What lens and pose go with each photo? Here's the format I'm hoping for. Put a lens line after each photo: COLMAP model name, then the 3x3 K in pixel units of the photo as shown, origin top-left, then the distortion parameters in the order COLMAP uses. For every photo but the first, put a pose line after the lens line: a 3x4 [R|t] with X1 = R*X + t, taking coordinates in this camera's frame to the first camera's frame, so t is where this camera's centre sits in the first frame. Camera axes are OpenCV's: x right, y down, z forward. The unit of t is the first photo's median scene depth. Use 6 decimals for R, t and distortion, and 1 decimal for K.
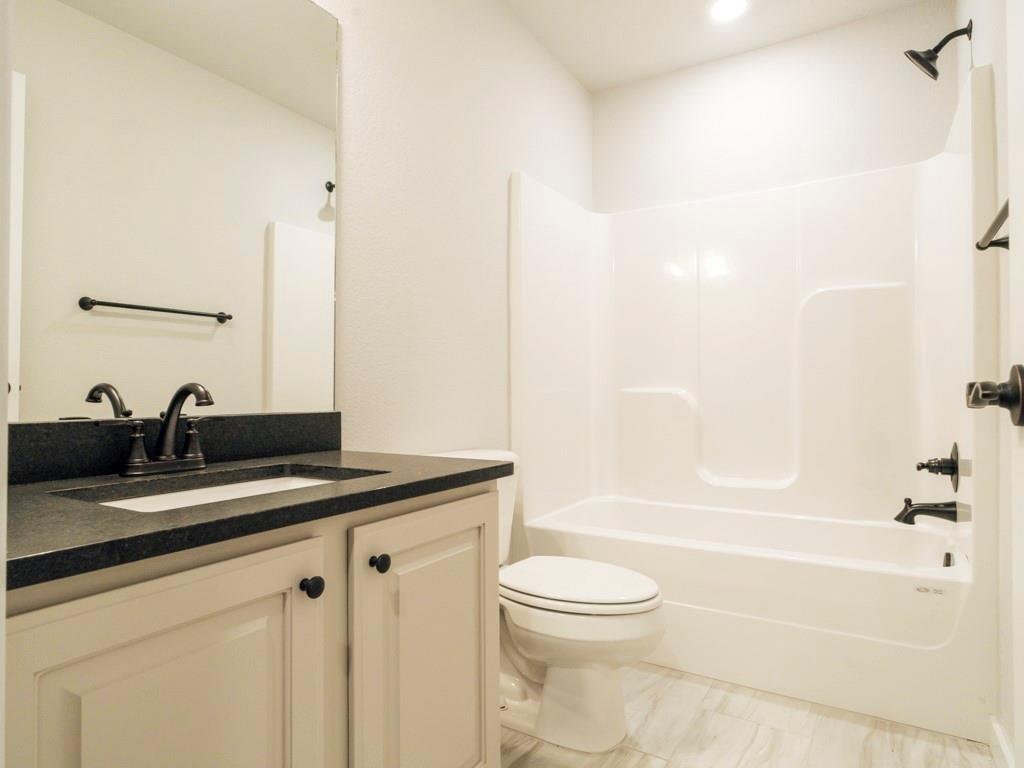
lens RADIAL K [[602.1, 0, 508.8], [0, 602.1, 387.3], [0, 0, 1]] dist [-0.002869, -0.000189]
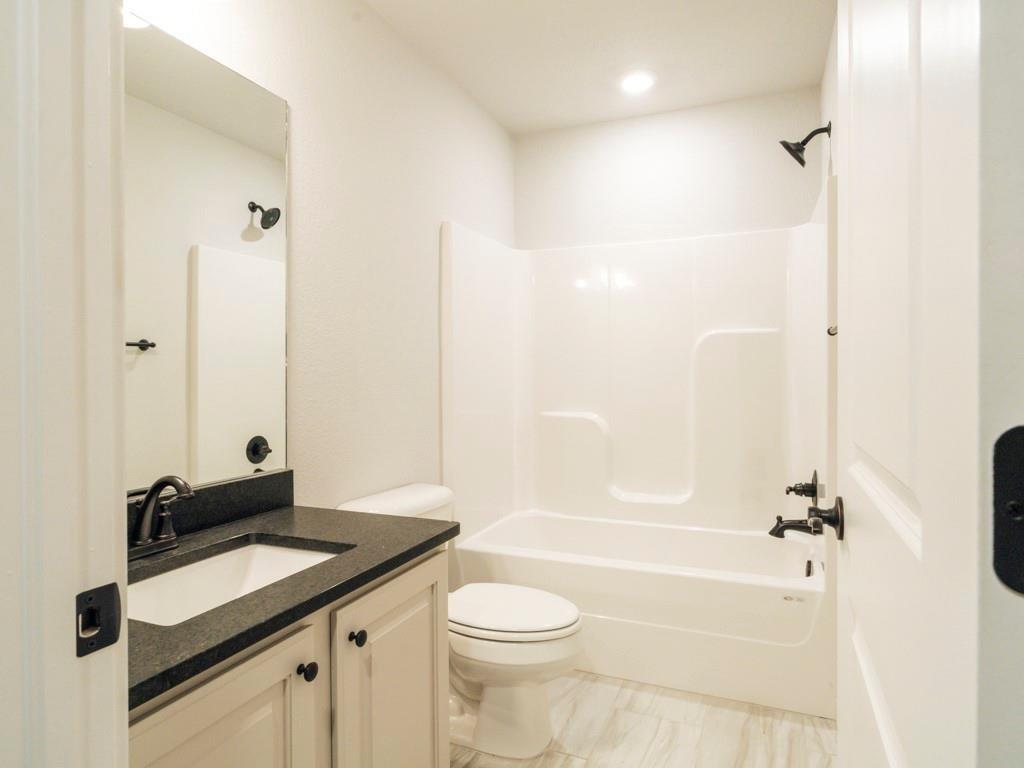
lens RADIAL K [[602.1, 0, 511.9], [0, 602.1, 377.6], [0, 0, 1]] dist [-0.002869, -0.000189]
pose [[0.988142, -0.004338, 0.153483, -0.052192], [0.001387, 0.999812, 0.019324, -0.133123], [-0.153538, -0.018882, 0.987962, -0.112095]]
